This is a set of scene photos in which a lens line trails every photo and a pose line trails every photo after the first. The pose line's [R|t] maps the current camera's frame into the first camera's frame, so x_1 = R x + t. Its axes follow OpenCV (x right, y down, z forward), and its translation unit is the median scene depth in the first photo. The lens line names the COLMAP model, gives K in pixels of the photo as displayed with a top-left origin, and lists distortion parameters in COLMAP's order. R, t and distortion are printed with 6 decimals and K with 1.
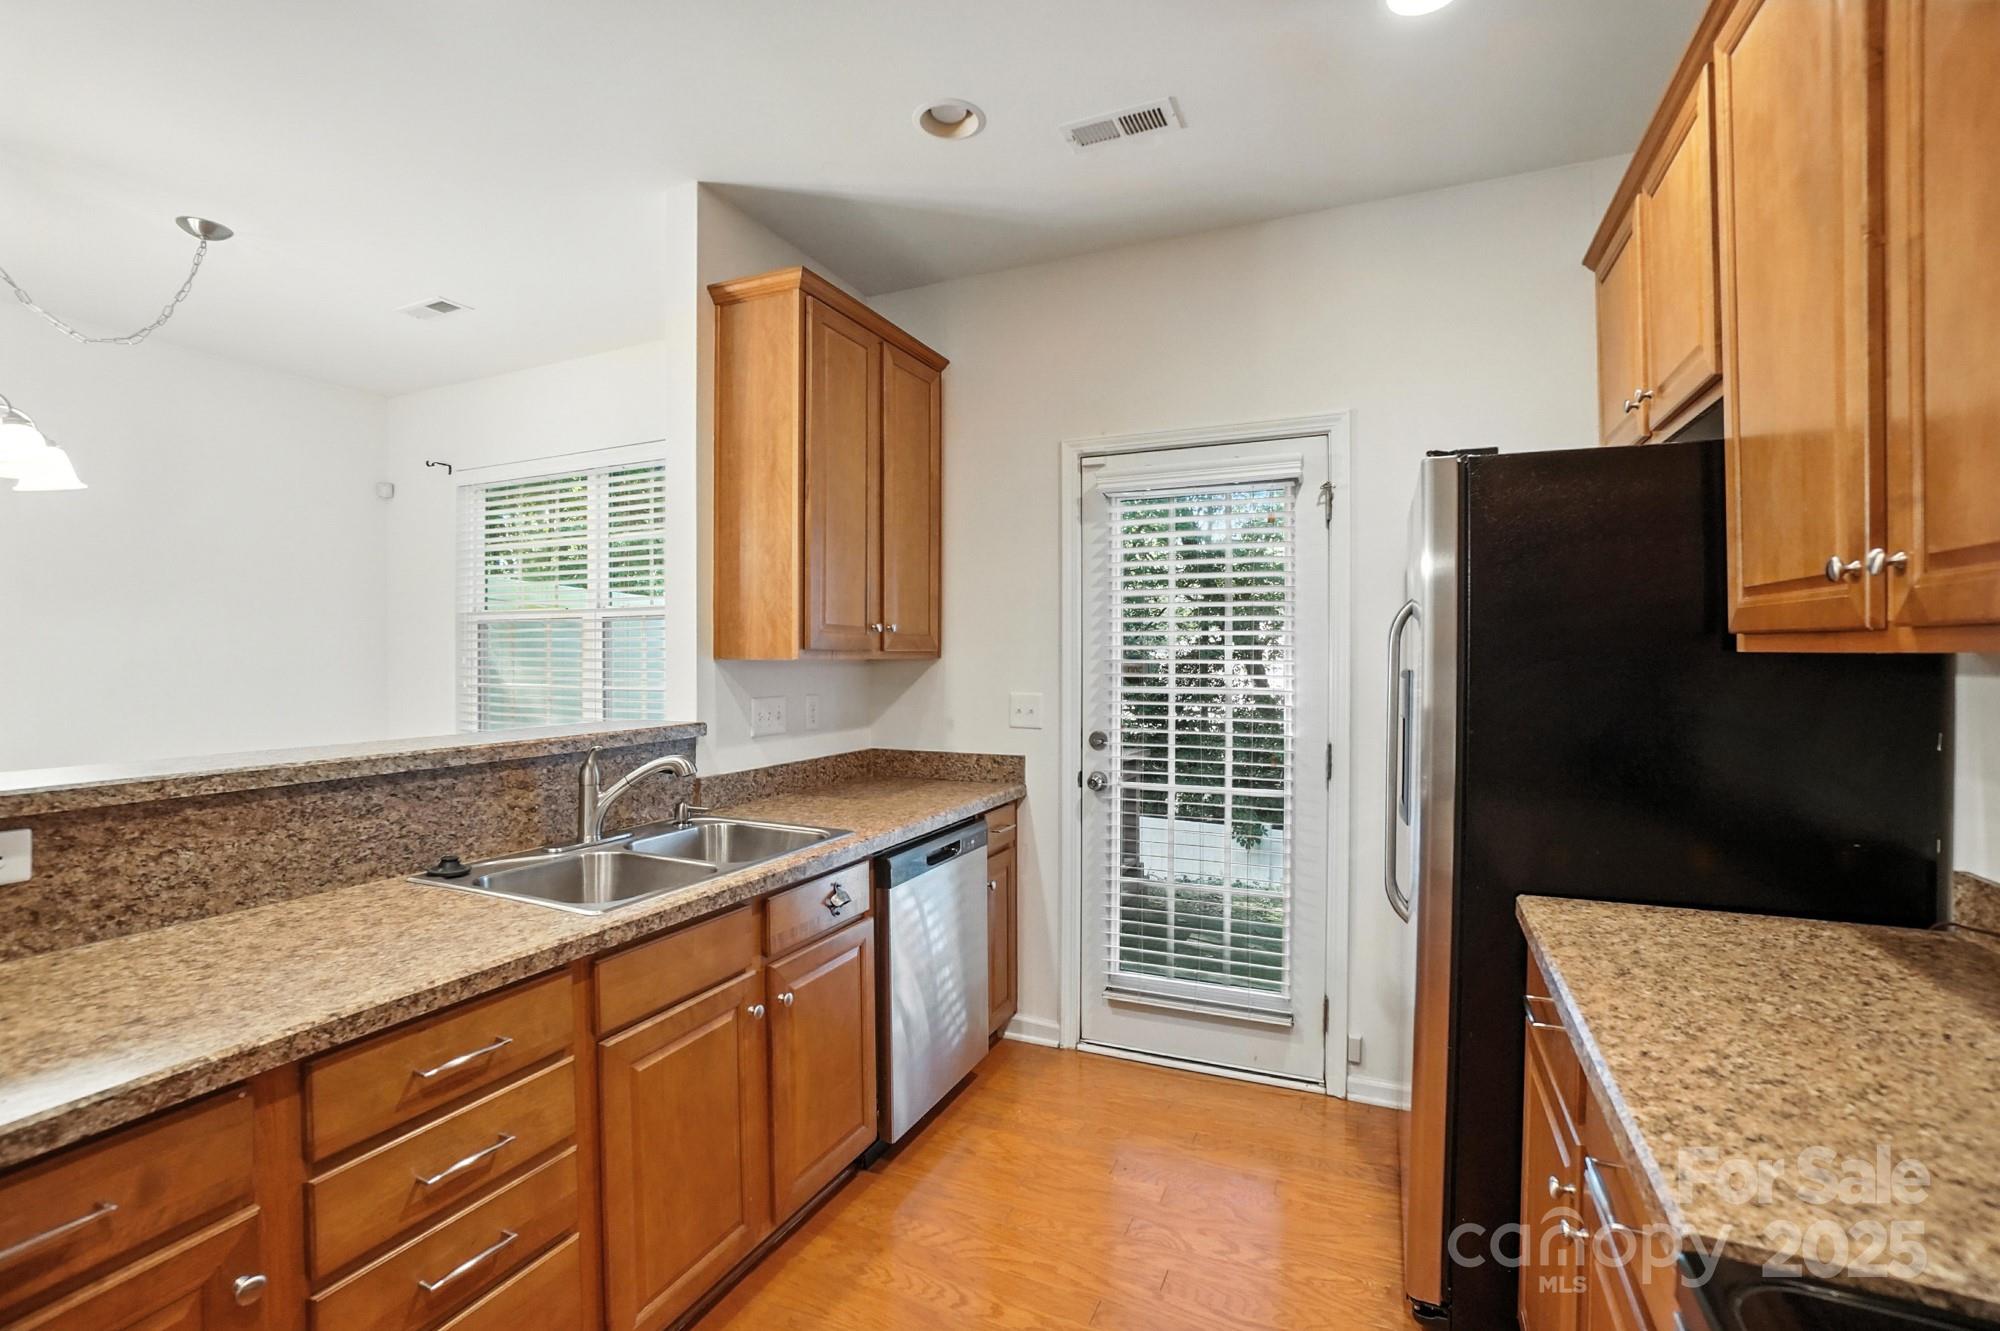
lens RADIAL K [[881.0, 0, 1000.0], [0, 881.0, 665.5], [0, 0, 1]] dist [-0.066577, 0.024294]
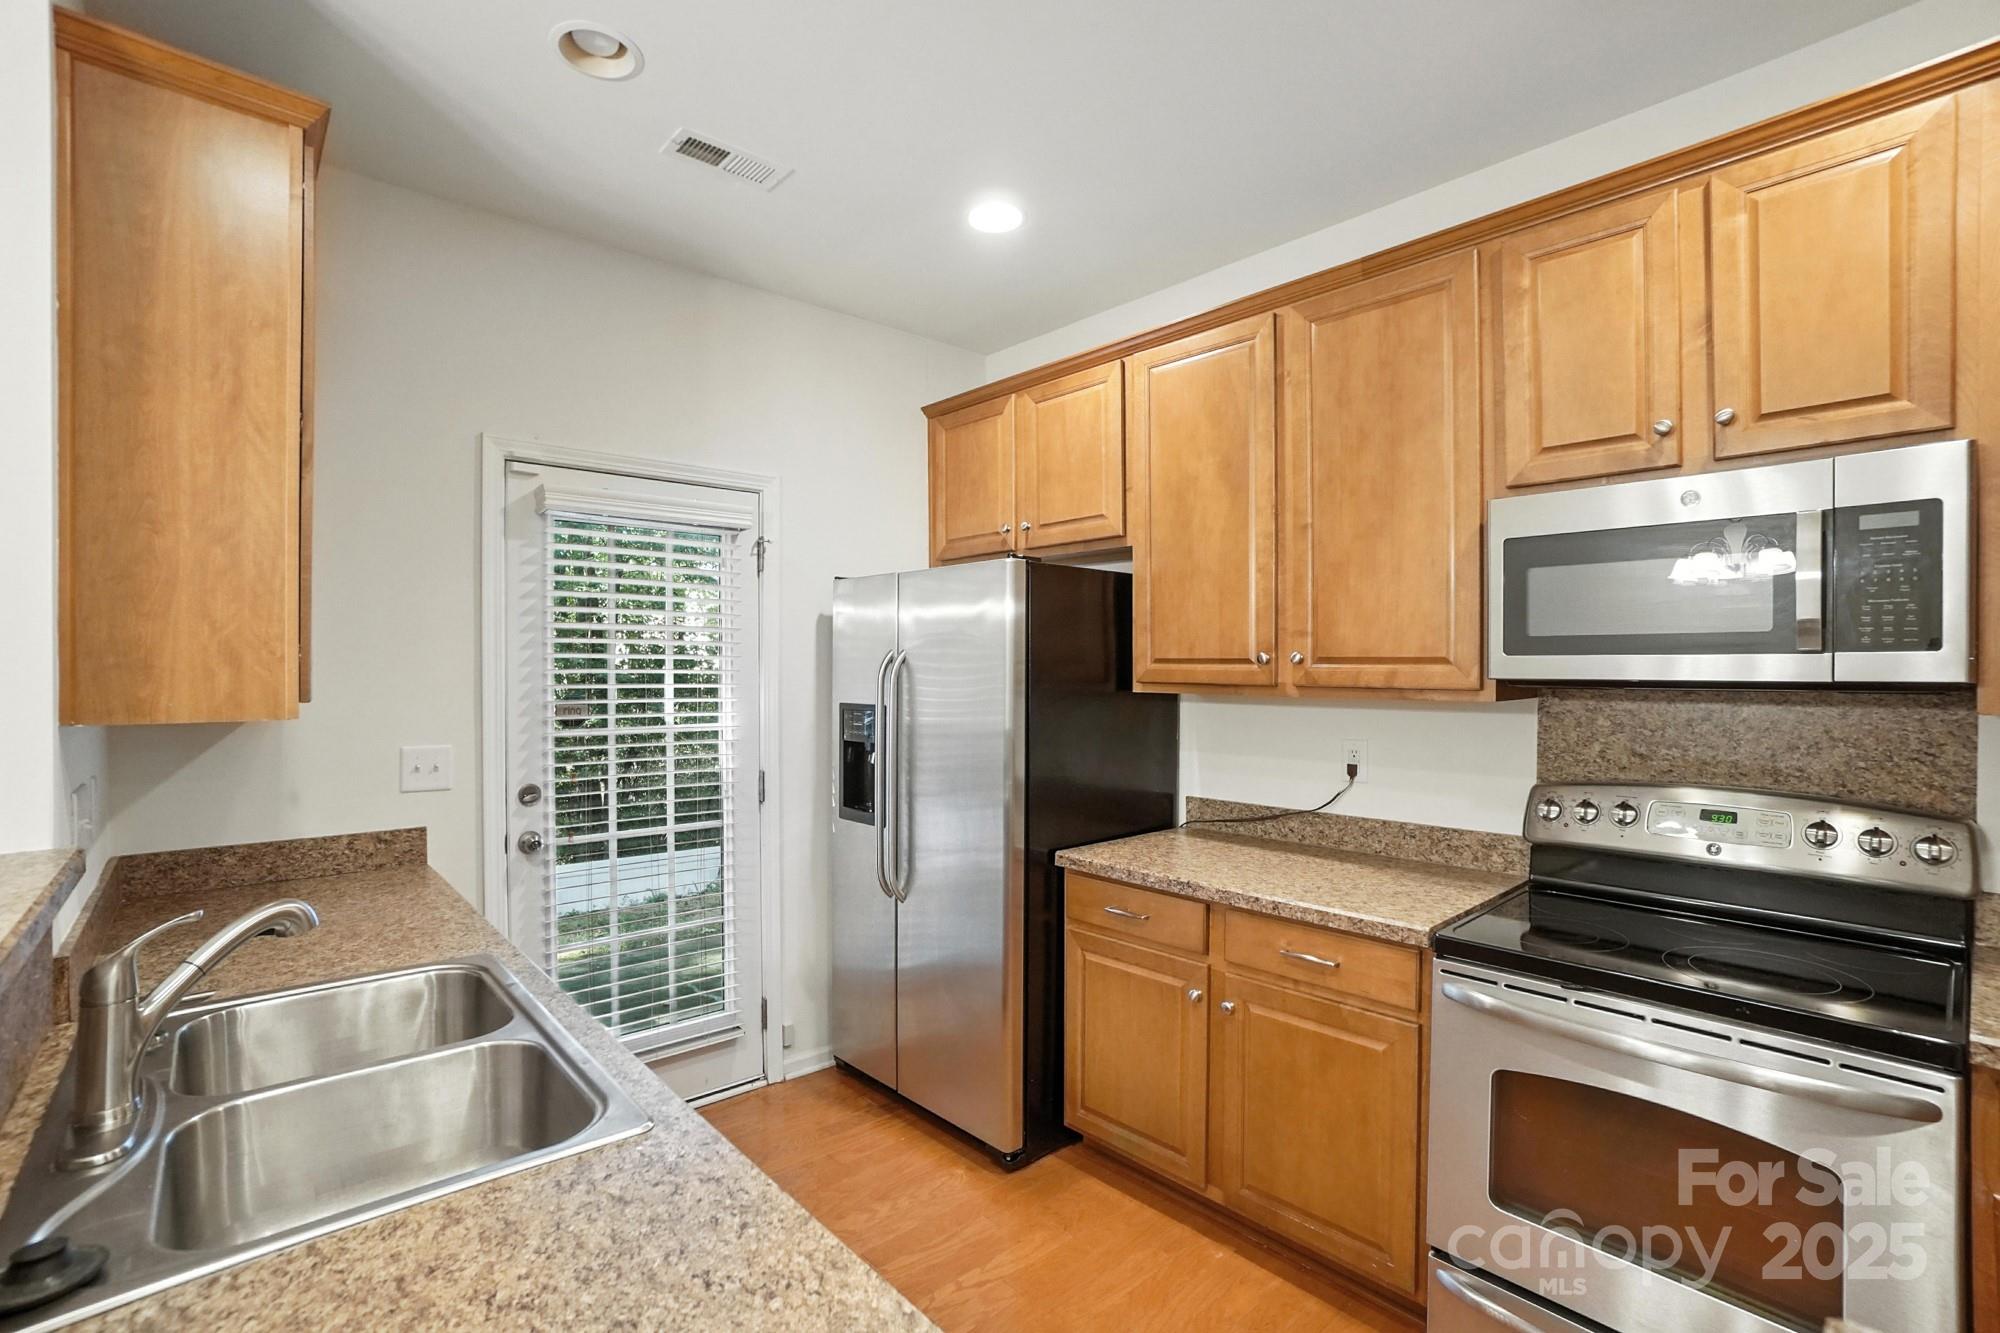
lens RADIAL K [[881.0, 0, 1000.0], [0, 881.0, 666.5], [0, 0, 1]] dist [-0.066577, 0.024294]
pose [[0.405659, 0.005579, 0.914007, -0.521206], [0.009213, 0.999906, -0.010193, -0.029700], [-0.913978, 0.012555, 0.405570, 0.261941]]
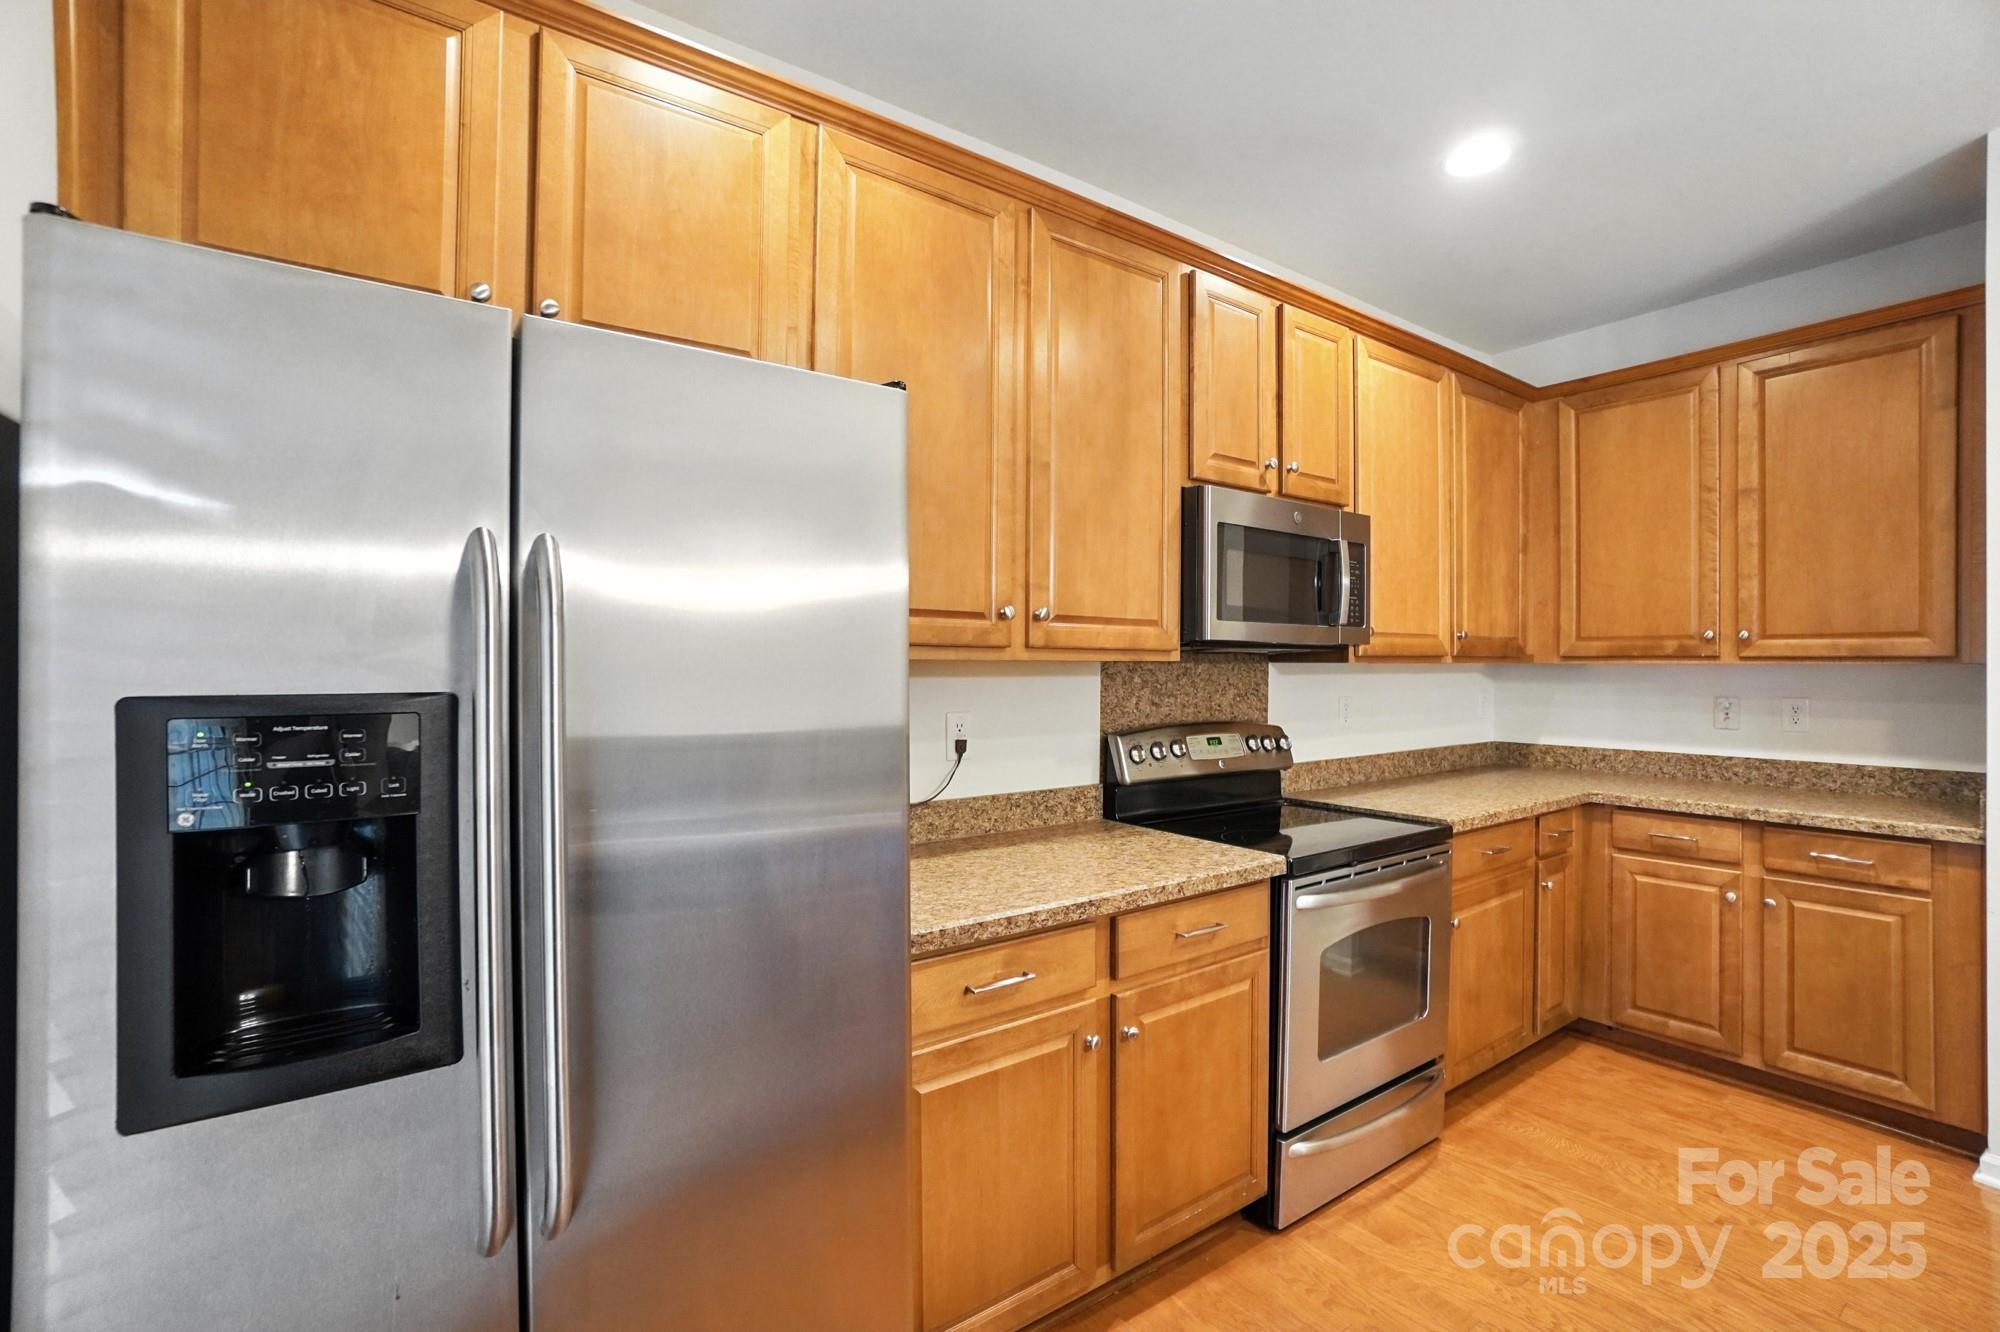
lens RADIAL K [[881.0, 0, 1000.0], [0, 881.0, 666.0], [0, 0, 1]] dist [-0.066577, 0.024294]
pose [[-0.856549, -0.000240, 0.516066, 0.026229], [0.005588, 0.999937, 0.009741, -0.008626], [-0.516036, 0.011227, -0.856493, 0.996083]]
